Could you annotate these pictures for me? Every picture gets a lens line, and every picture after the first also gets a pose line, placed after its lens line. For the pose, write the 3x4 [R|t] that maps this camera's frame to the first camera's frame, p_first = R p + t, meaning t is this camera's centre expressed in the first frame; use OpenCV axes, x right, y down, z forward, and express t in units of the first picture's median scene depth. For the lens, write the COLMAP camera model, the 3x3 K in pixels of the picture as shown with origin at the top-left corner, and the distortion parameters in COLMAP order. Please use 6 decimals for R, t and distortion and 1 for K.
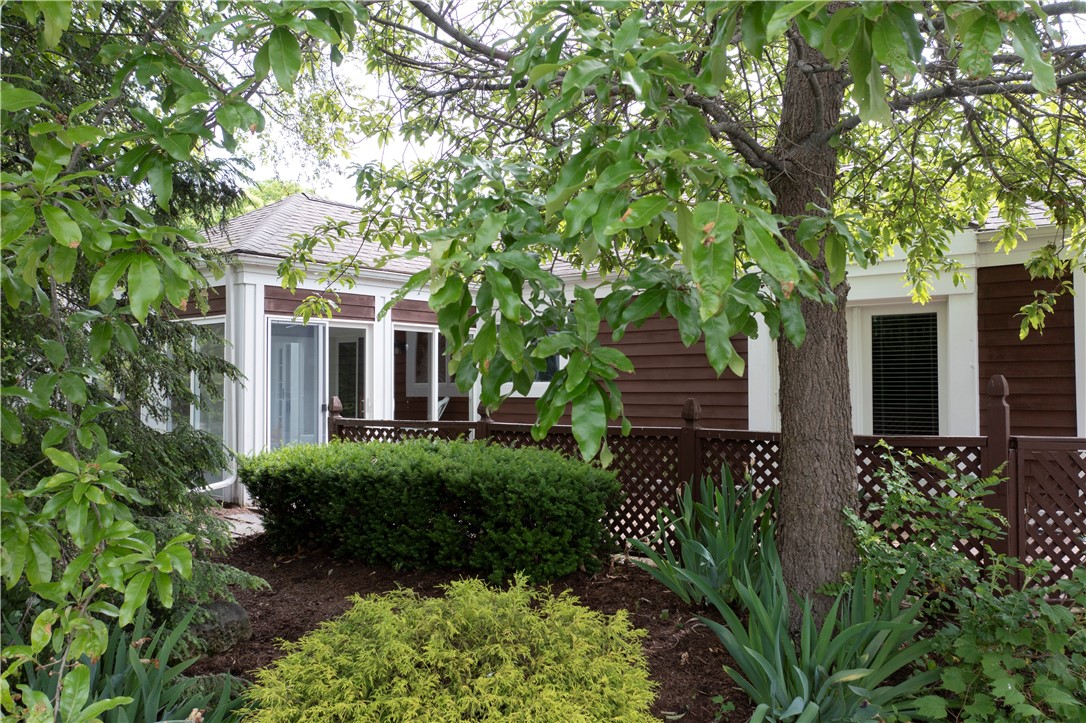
lens RADIAL K [[847.7, 0, 543.1], [0, 847.7, 363.7], [0, 0, 1]] dist [-0.008534, 0.009017]
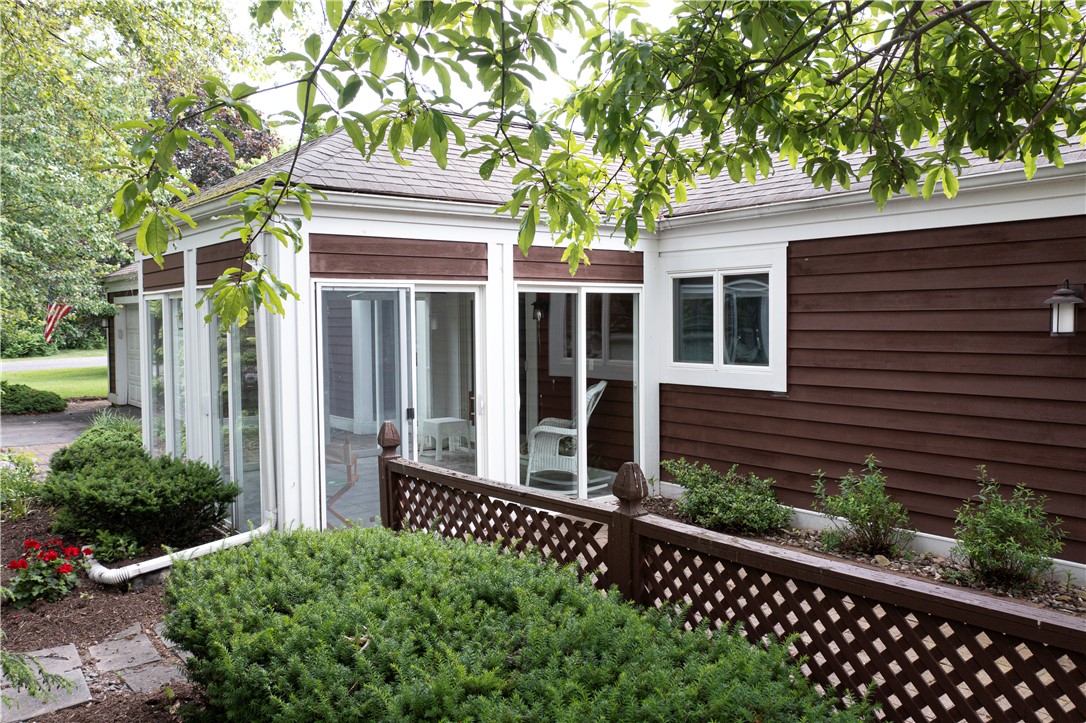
lens RADIAL K [[847.7, 0, 546.1], [0, 847.7, 360.3], [0, 0, 1]] dist [-0.008534, 0.009017]
pose [[0.975958, 0.005541, -0.217887, -0.006208], [0.011427, 0.997001, 0.076536, -0.038691], [0.217657, -0.077186, 0.972969, 0.357098]]
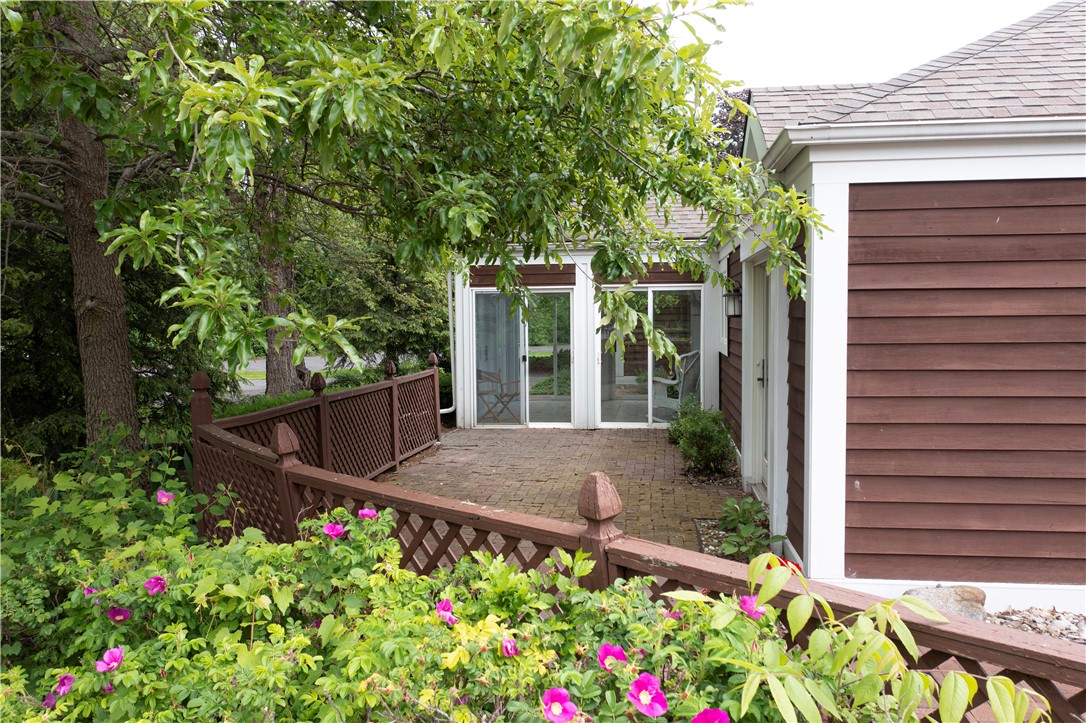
lens RADIAL K [[847.7, 0, 550.4], [0, 847.7, 363.2], [0, 0, 1]] dist [-0.008534, 0.009017]
pose [[0.514447, 0.045164, -0.856332, 0.808154], [0.024136, 0.997454, 0.067107, -0.022747], [0.857182, -0.055192, 0.512047, 0.373532]]
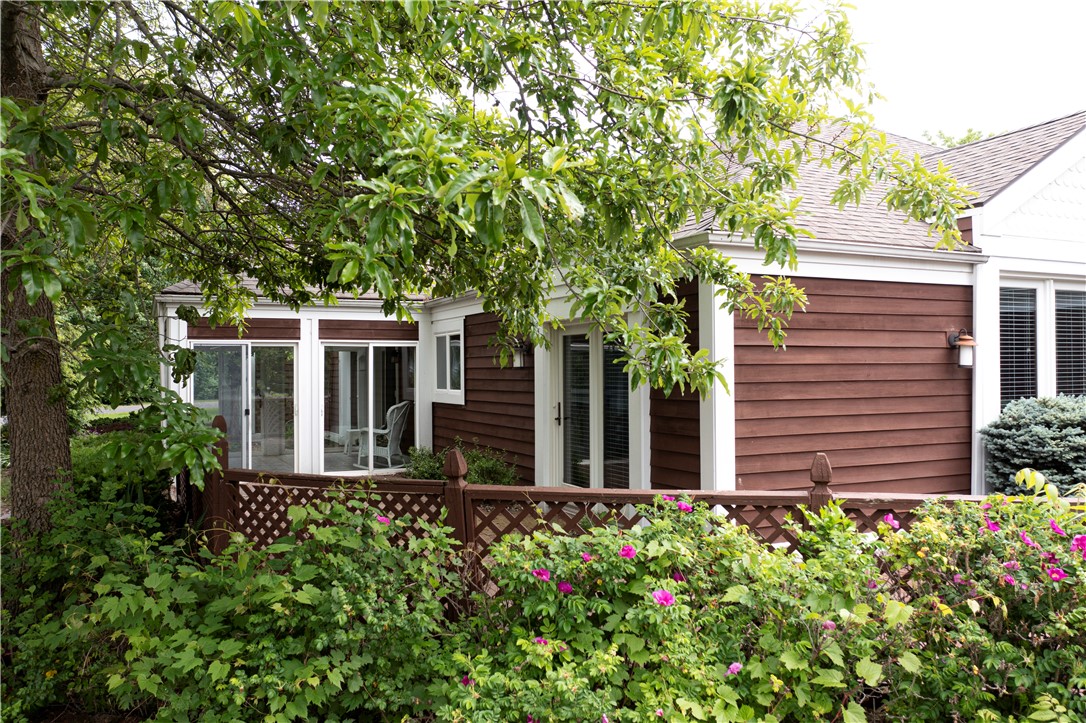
lens RADIAL K [[847.7, 0, 542.0], [0, 847.7, 355.8], [0, 0, 1]] dist [-0.008534, 0.009017]
pose [[0.880030, -0.014811, -0.474686, 0.690465], [0.017644, 0.999843, 0.001514, -0.023611], [0.474590, -0.009708, 0.880154, 0.105178]]
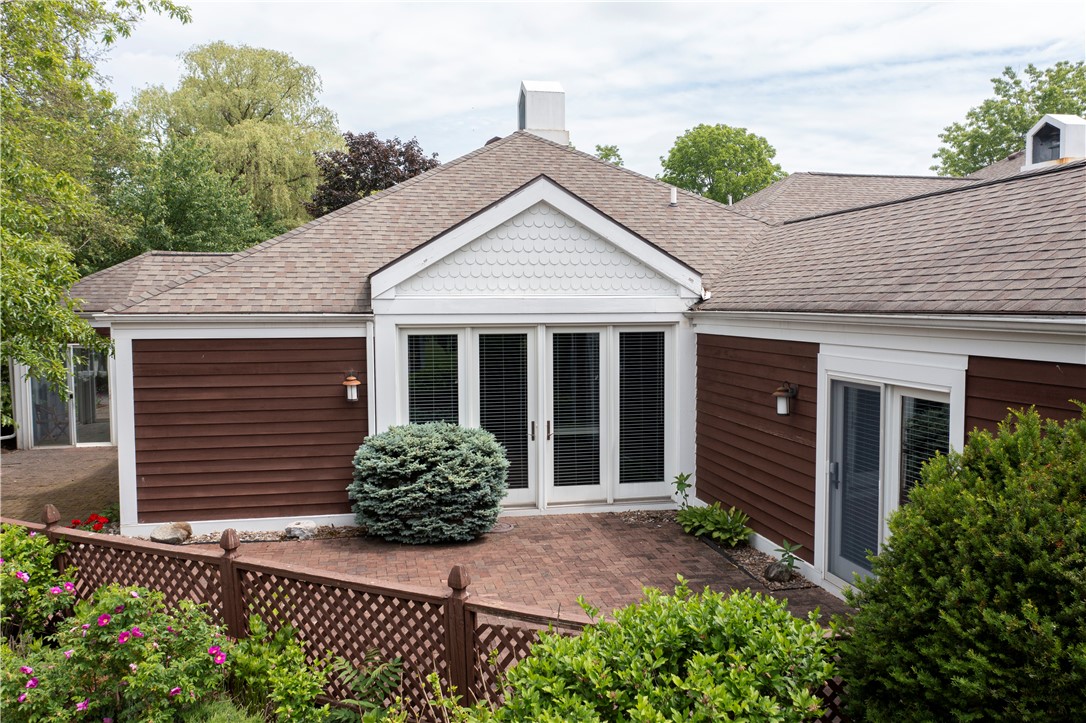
lens RADIAL K [[847.7, 0, 541.5], [0, 847.7, 365.0], [0, 0, 1]] dist [-0.008534, 0.009017]
pose [[0.761362, 0.041483, -0.646998, 1.443346], [0.015513, 0.996500, 0.082147, -0.121174], [0.648141, -0.072580, 0.758054, 0.318392]]
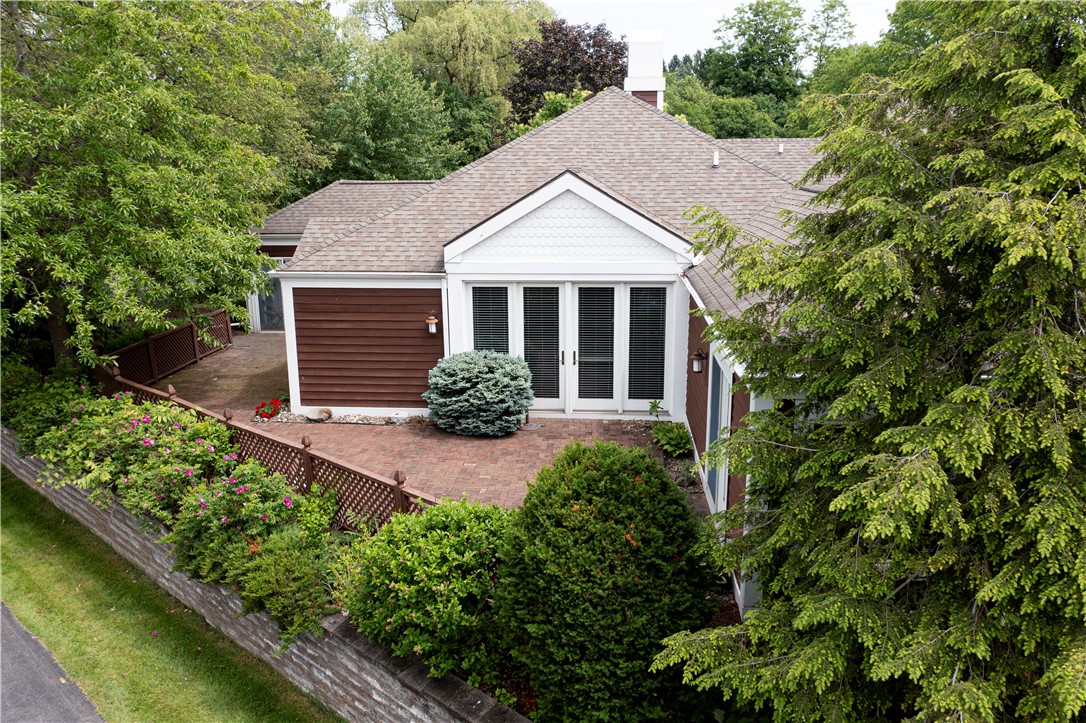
lens RADIAL K [[847.7, 0, 550.7], [0, 847.7, 362.1], [0, 0, 1]] dist [-0.008534, 0.009017]
pose [[0.563894, 0.196198, -0.802204, 1.887174], [0.019344, 0.967966, 0.250336, -0.300984], [0.825621, -0.156681, 0.542034, 0.305290]]
